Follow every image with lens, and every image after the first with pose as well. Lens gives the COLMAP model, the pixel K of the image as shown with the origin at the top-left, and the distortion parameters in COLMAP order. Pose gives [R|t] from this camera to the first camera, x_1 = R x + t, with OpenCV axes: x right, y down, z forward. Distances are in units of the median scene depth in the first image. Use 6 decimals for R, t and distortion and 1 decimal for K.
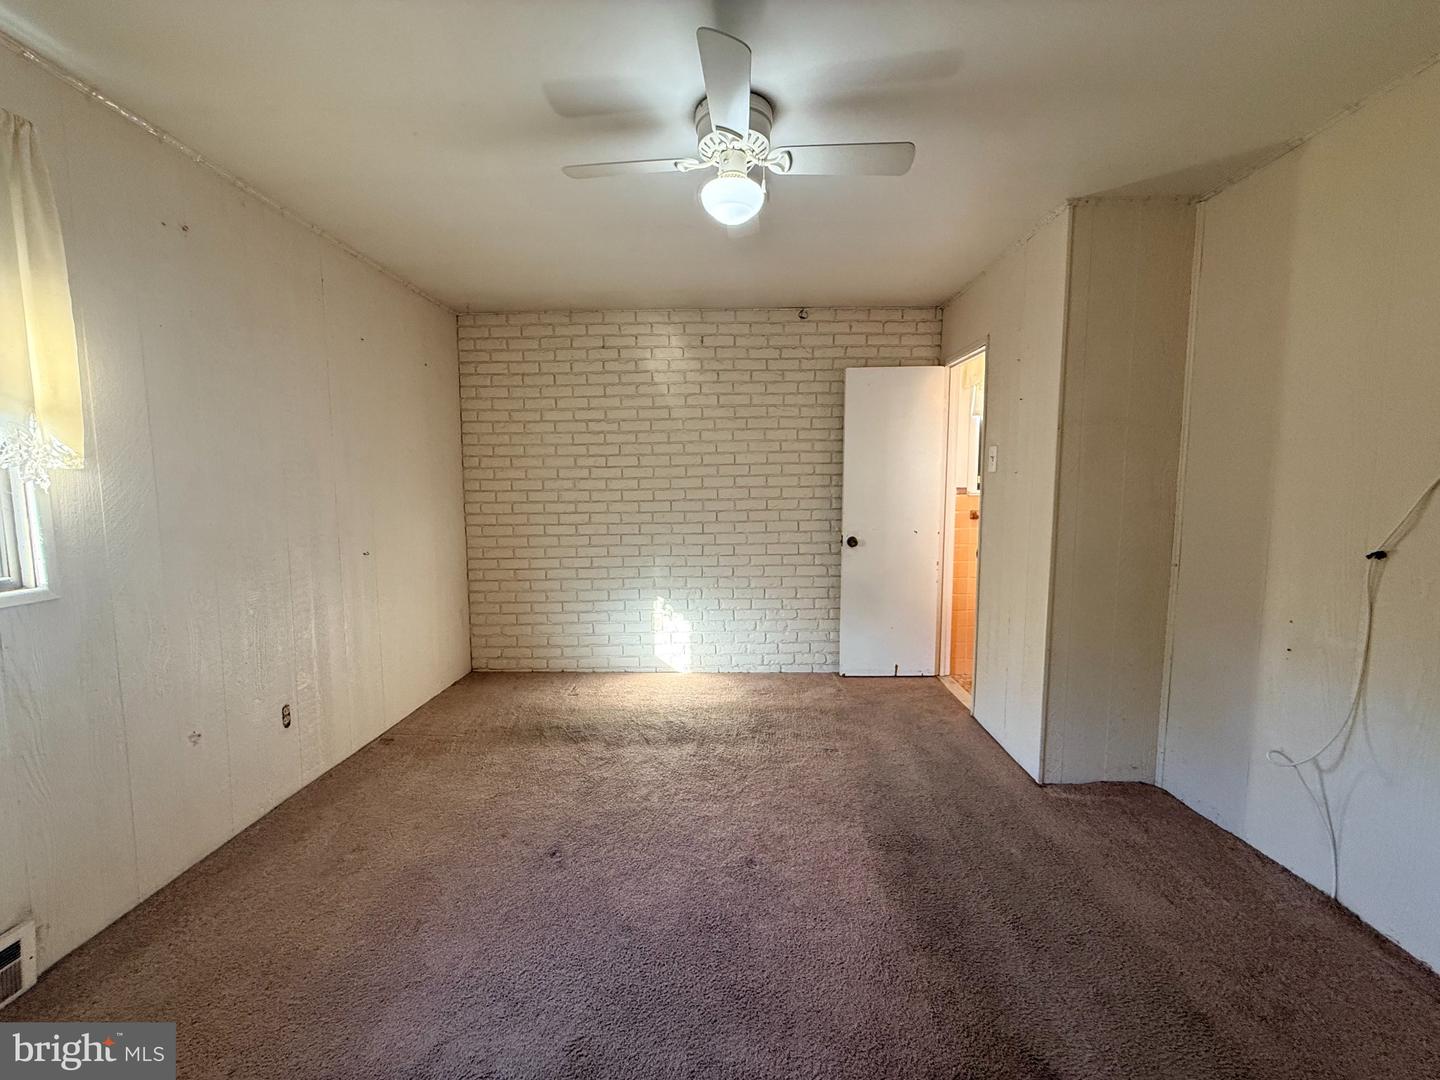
lens RADIAL K [[575.0, 0, 715.5], [0, 575.0, 536.6], [0, 0, 1]] dist [-0.000728, -0.000110]
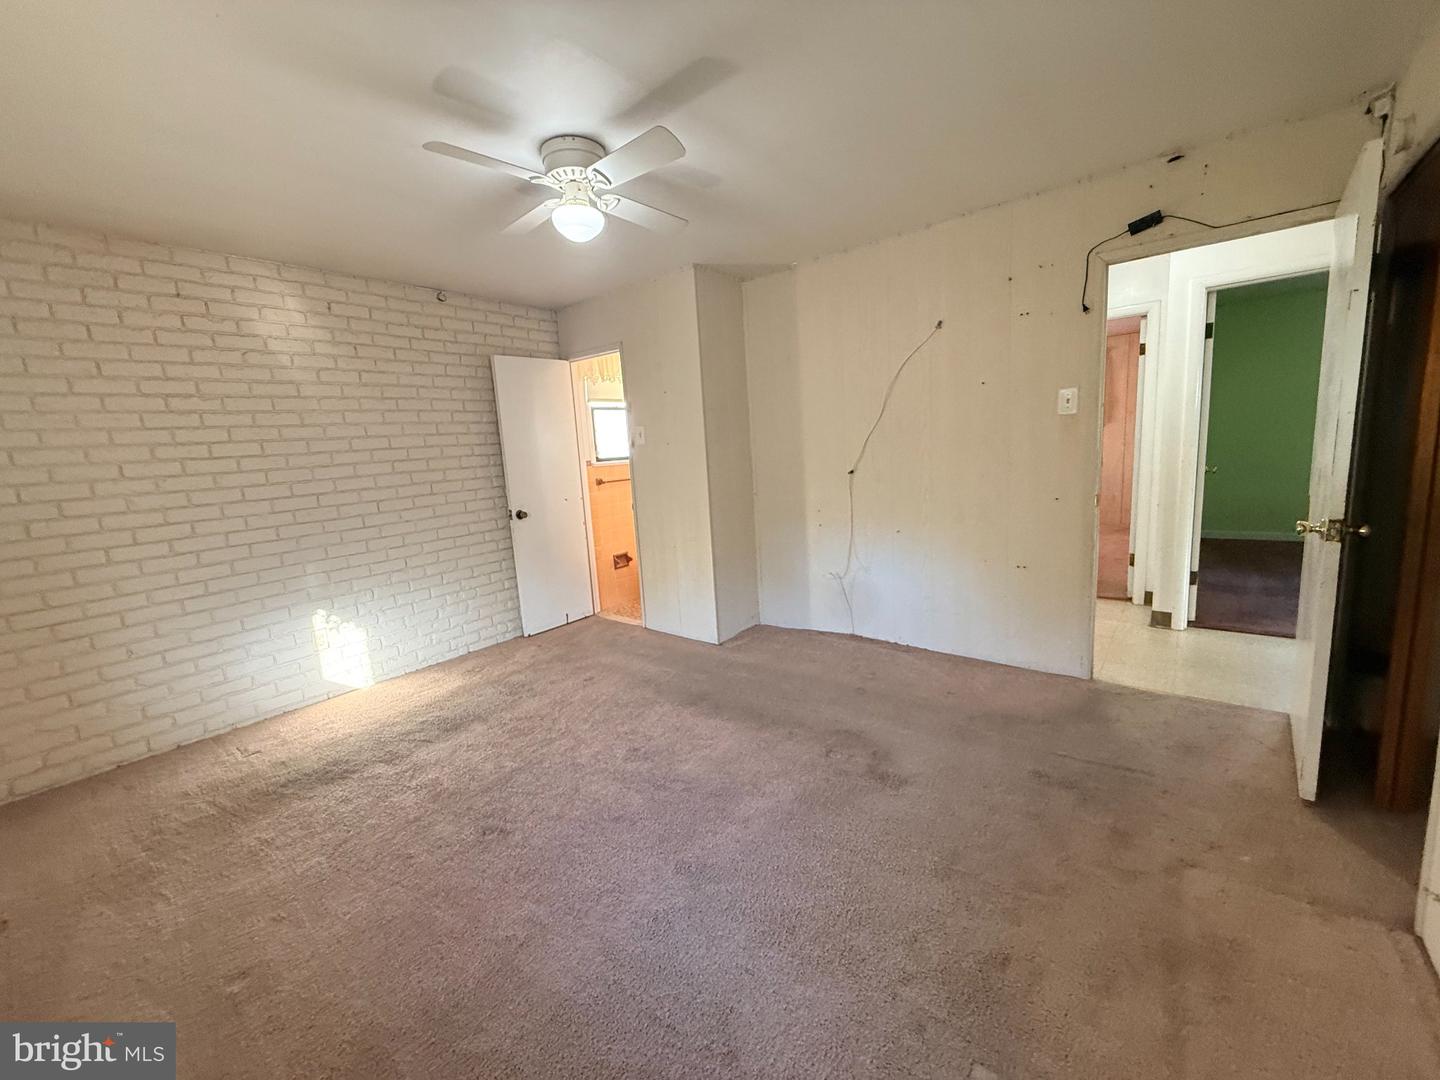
lens RADIAL K [[575.0, 0, 715.5], [0, 575.0, 536.6], [0, 0, 1]] dist [-0.000728, -0.000110]
pose [[0.608895, -0.154155, 0.778128, -0.398154], [0.137243, 0.986615, 0.088065, 0.004937], [-0.781288, 0.053171, 0.621902, 0.020428]]
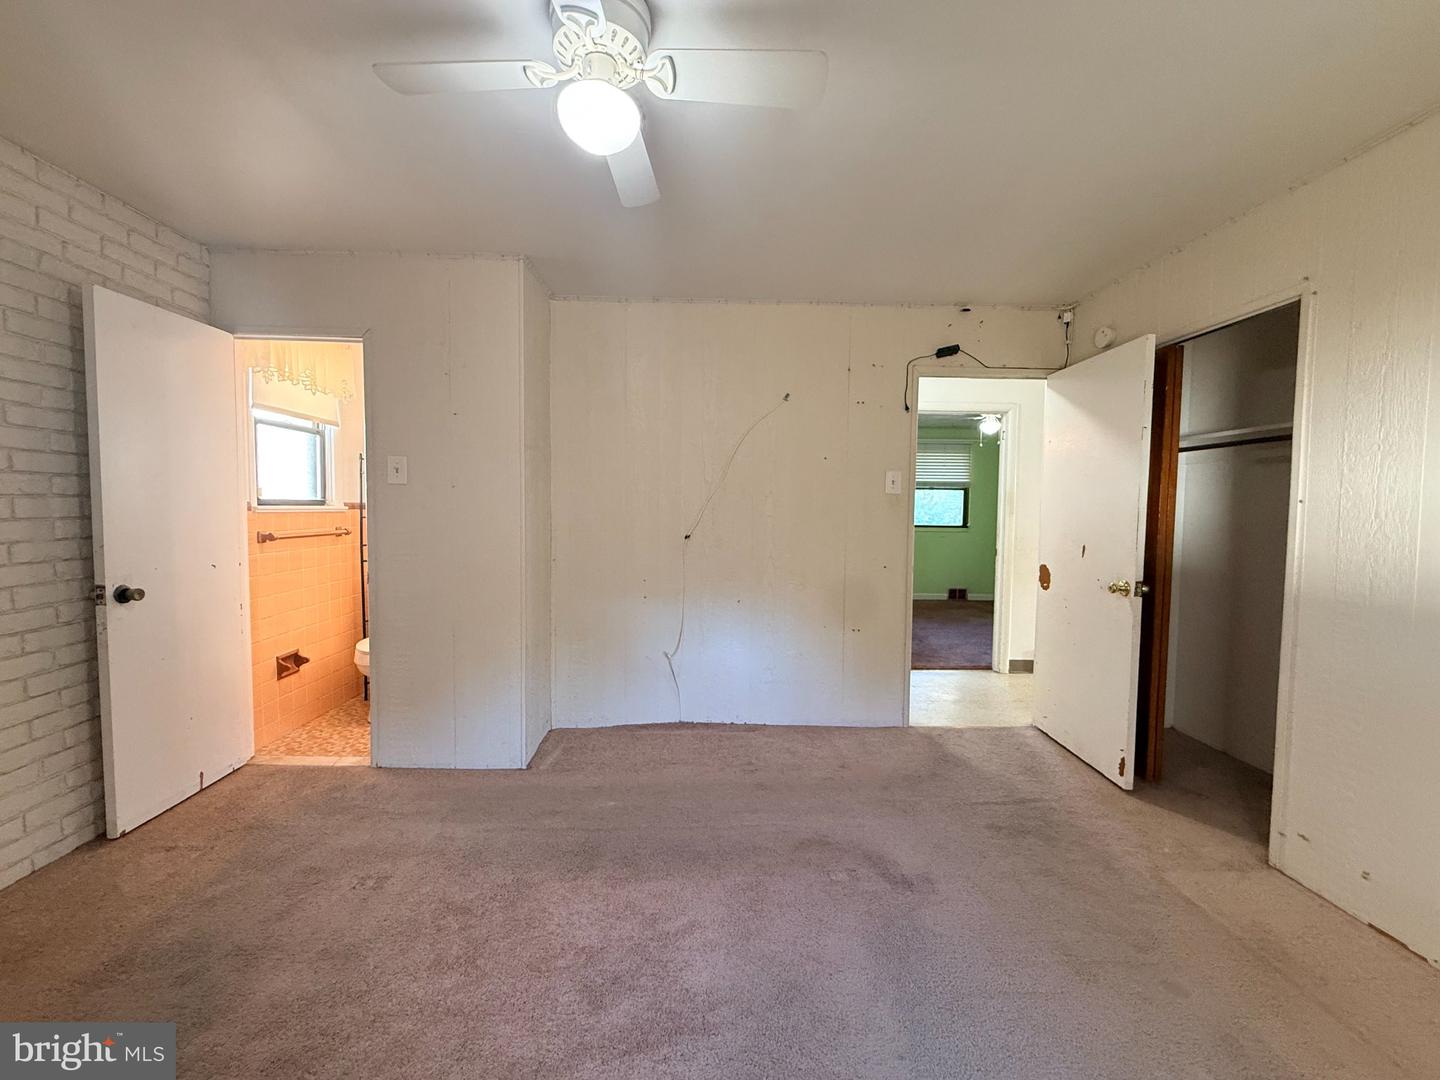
lens RADIAL K [[575.0, 0, 715.5], [0, 575.0, 536.6], [0, 0, 1]] dist [-0.000728, -0.000110]
pose [[-0.059030, -0.045533, 0.997217, -0.361281], [0.085611, 0.995048, 0.050502, -0.025923], [-0.994578, 0.088354, -0.054840, 0.438259]]
